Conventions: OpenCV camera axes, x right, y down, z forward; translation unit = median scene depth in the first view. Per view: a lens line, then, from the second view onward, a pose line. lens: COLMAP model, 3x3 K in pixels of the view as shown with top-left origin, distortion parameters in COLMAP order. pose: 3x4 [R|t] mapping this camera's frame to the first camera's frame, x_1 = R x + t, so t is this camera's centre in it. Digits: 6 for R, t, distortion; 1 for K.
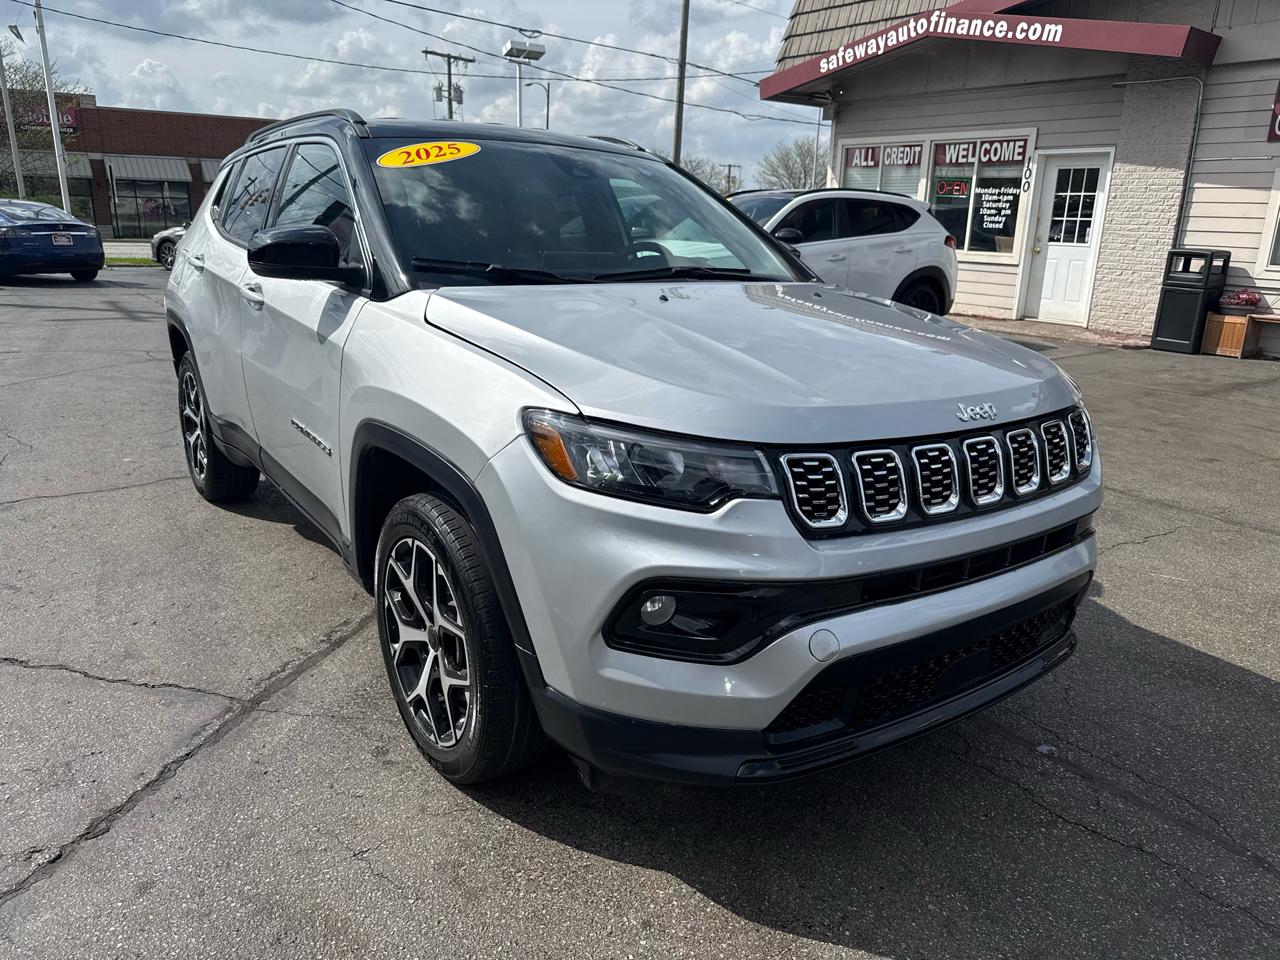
lens RADIAL K [[921.7, 0, 645.2], [0, 921.7, 485.6], [0, 0, 1]] dist [-0.002927, 0.002723]
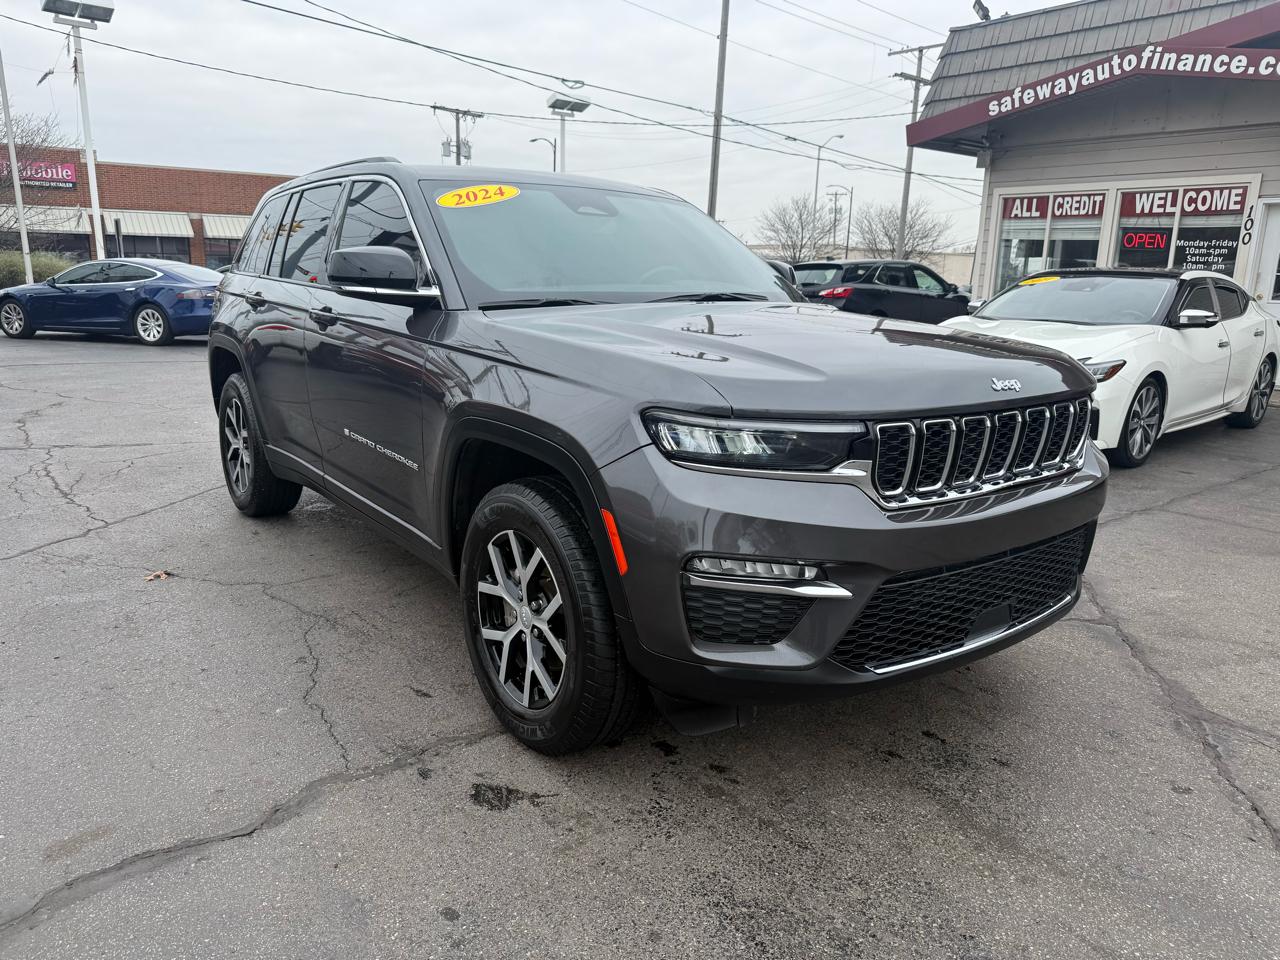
lens RADIAL K [[913.7, 0, 634.7], [0, 913.7, 482.4], [0, 0, 1]] dist [-0.003153, -0.000058]
pose [[0.999566, -0.010200, 0.027651, -0.200340], [0.011718, 0.998400, -0.055312, -0.045552], [-0.027042, 0.055612, 0.998086, 0.142652]]
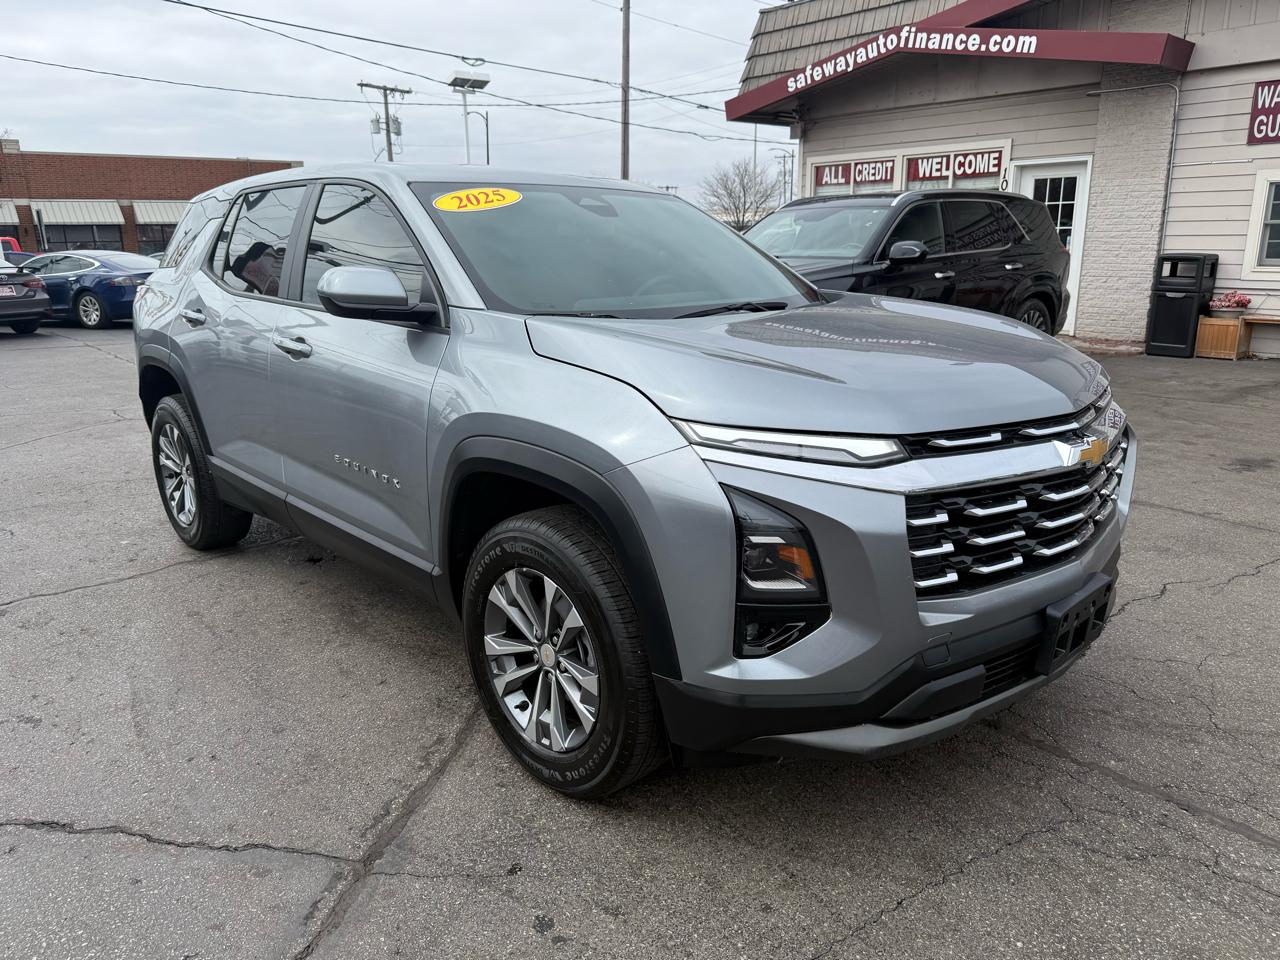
lens RADIAL K [[918.1, 0, 643.5], [0, 918.1, 482.5], [0, 0, 1]] dist [0.002981, -0.004799]
pose [[0.997046, -0.055195, 0.053418, -0.044161], [0.056478, 0.998143, -0.022811, -0.015768], [-0.052060, 0.025760, 0.998312, 0.034126]]
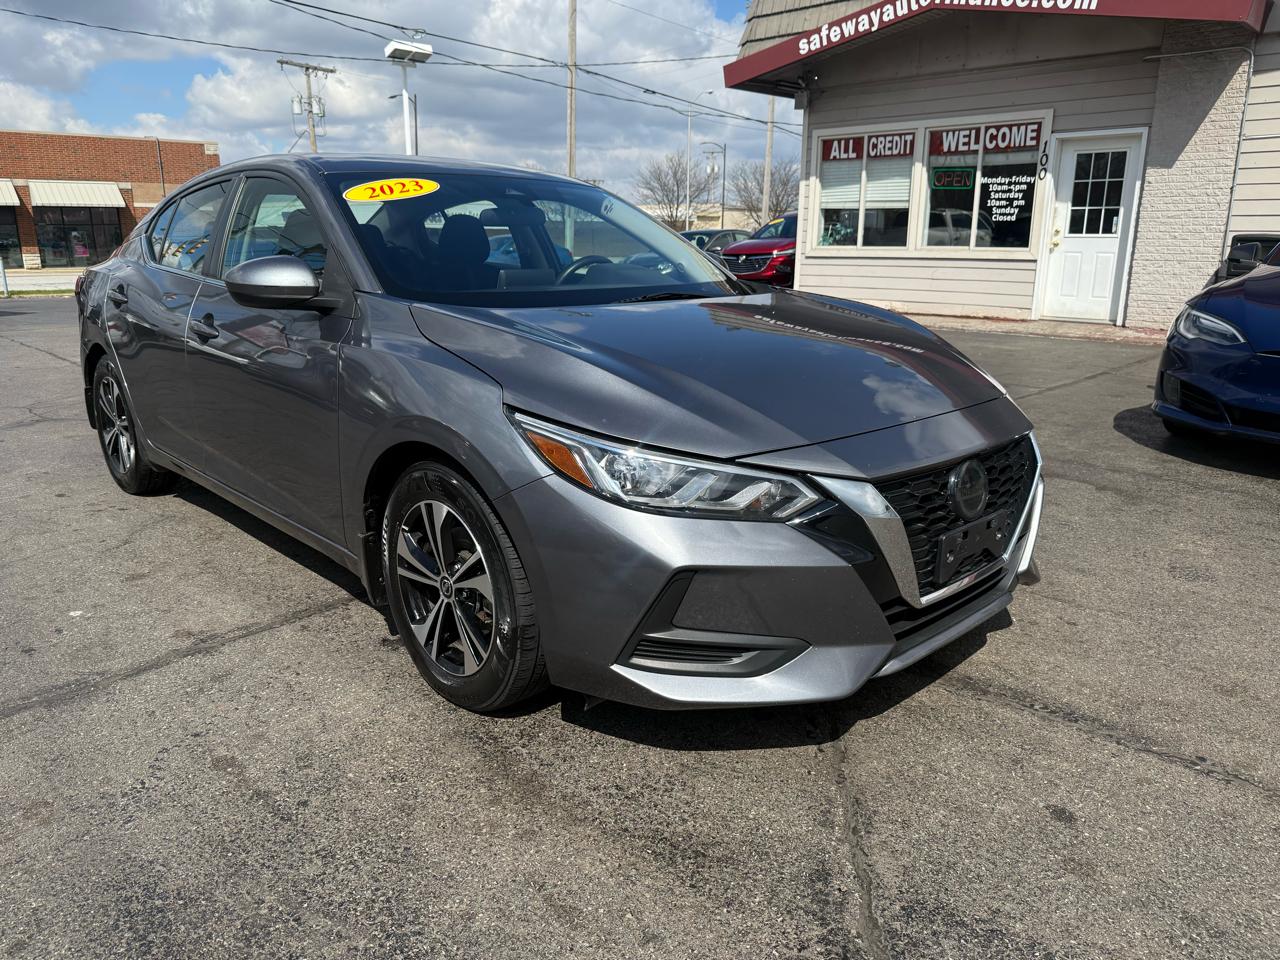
lens RADIAL K [[913.7, 0, 634.7], [0, 913.7, 482.4], [0, 0, 1]] dist [-0.003153, -0.000058]
pose [[0.989213, -0.062656, 0.132405, -0.120358], [0.065006, 0.997794, -0.013500, -0.033631], [-0.131267, 0.021962, 0.991104, 0.160823]]
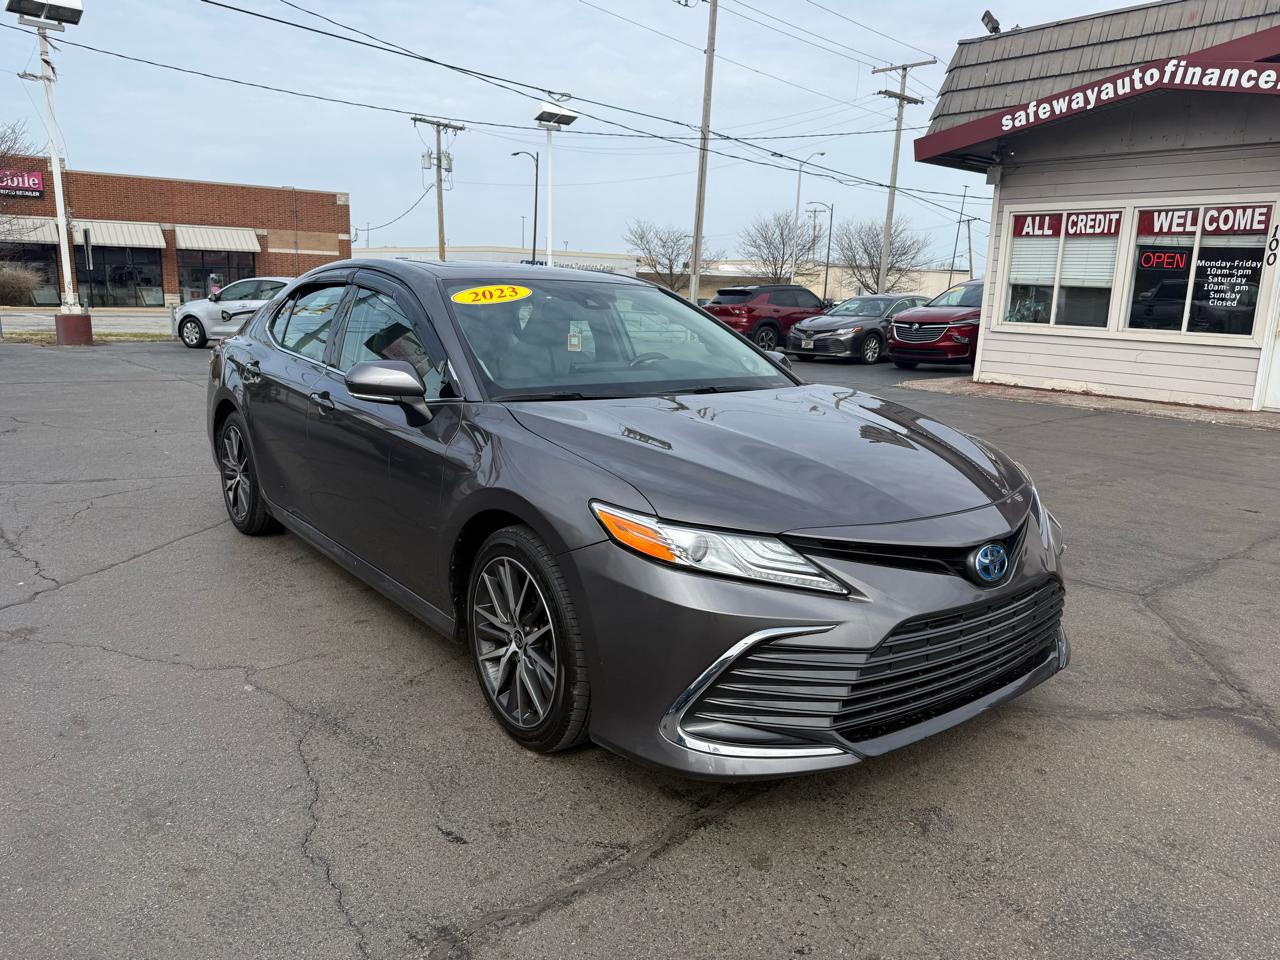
lens RADIAL K [[912.1, 0, 640.0], [0, 912.1, 480.0], [0, 0, 1]] dist [0.001567, -0.004504]
pose [[0.998225, -0.009585, 0.058787, -0.222764], [0.013818, 0.997307, -0.072029, -0.063251], [-0.057938, 0.072714, 0.995669, 0.193456]]
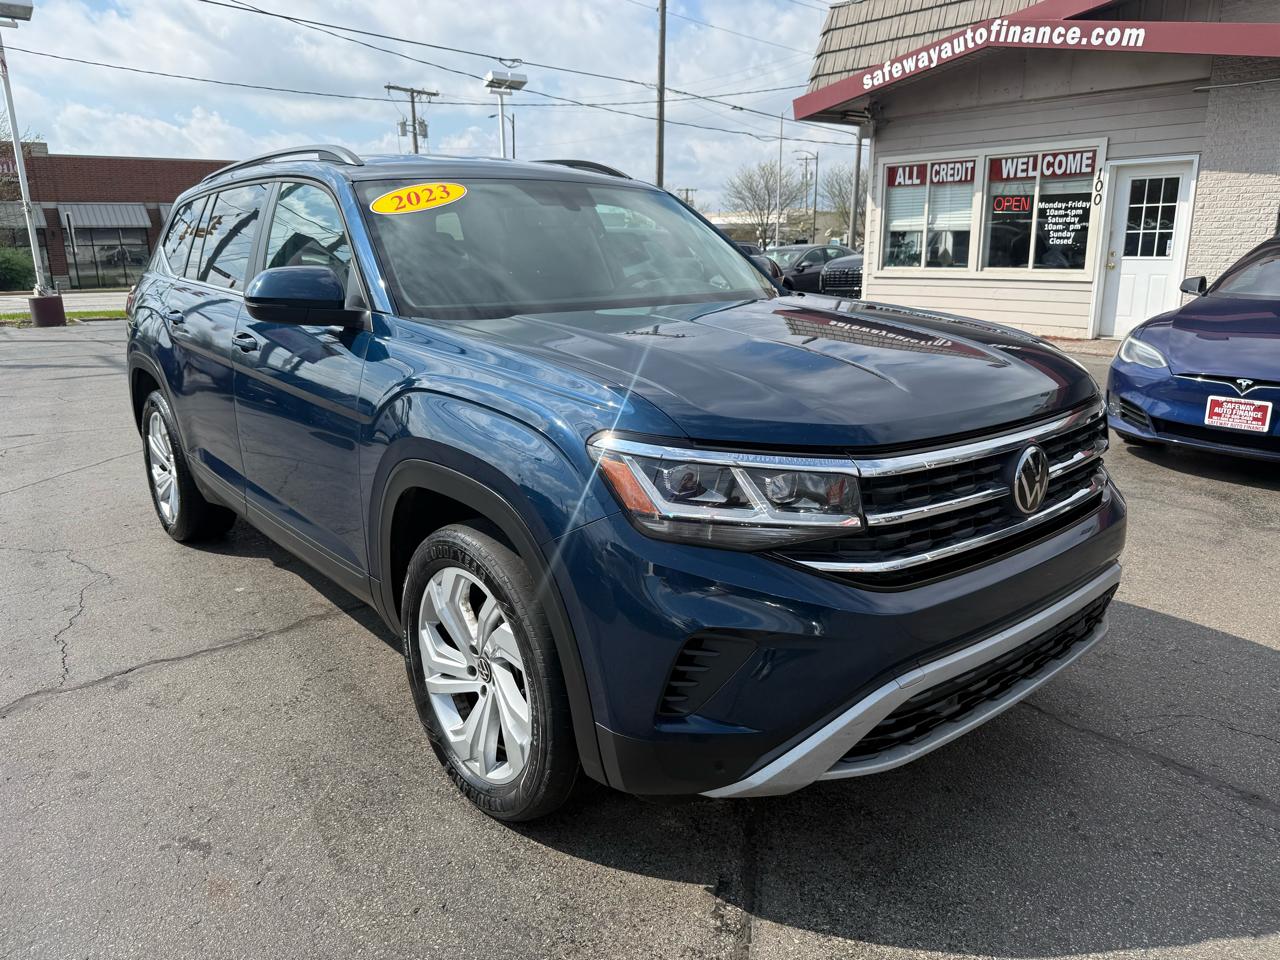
lens RADIAL K [[917.4, 0, 644.1], [0, 917.4, 478.5], [0, 0, 1]] dist [-0.001470, -0.000414]
pose [[0.997749, -0.052366, 0.041898, -0.103325], [0.053628, 0.998122, -0.029605, -0.034217], [-0.040269, 0.031785, 0.998683, 0.083512]]
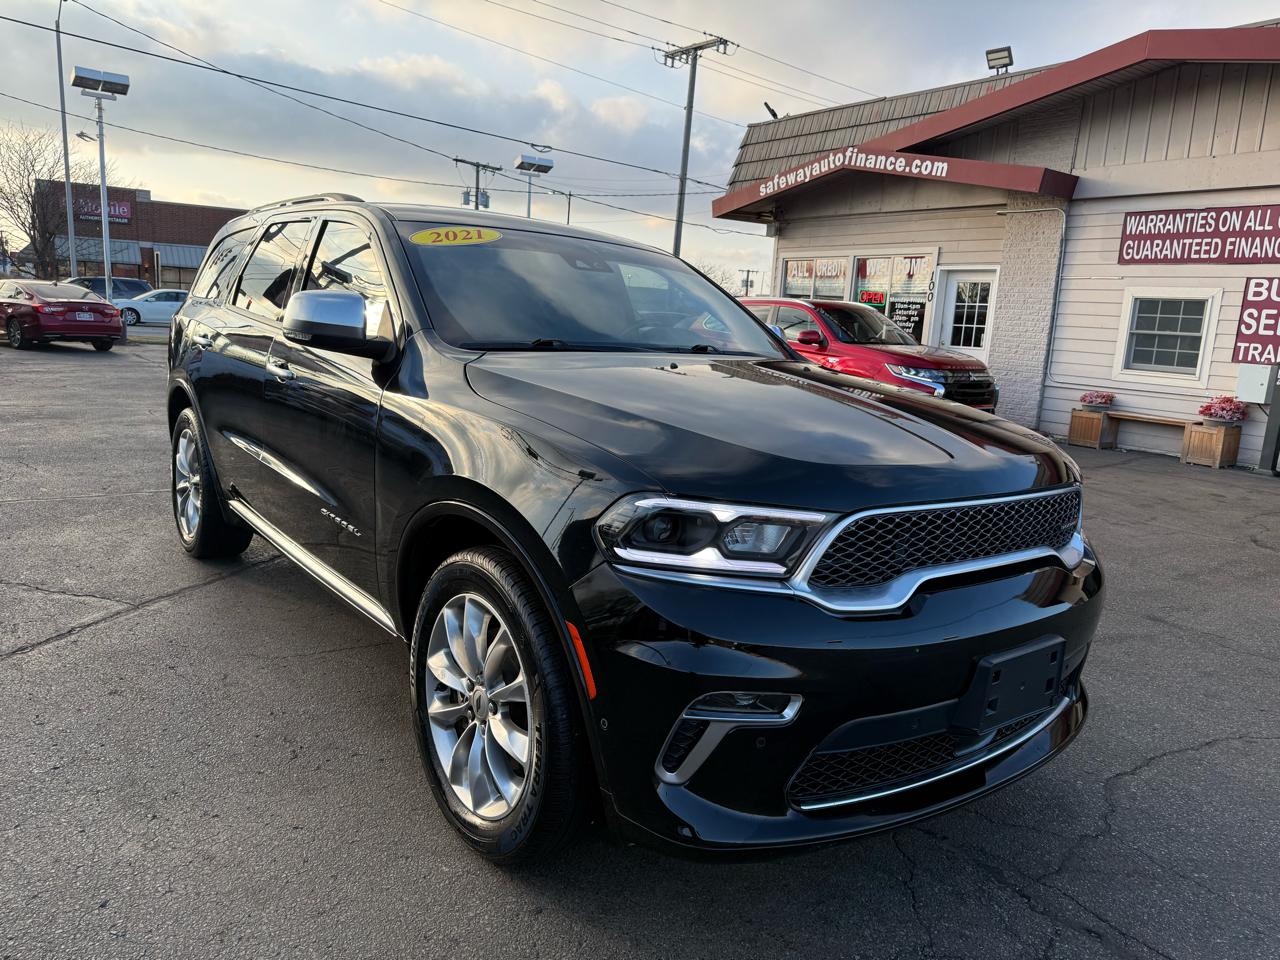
lens RADIAL K [[915.2, 0, 644.4], [0, 915.2, 487.5], [0, 0, 1]] dist [0.047664, -0.059733]
pose [[0.998968, 0.034509, -0.029536, 0.099417], [-0.037260, 0.994456, -0.098326, 0.033370], [0.025980, 0.099325, 0.994716, -0.114019]]
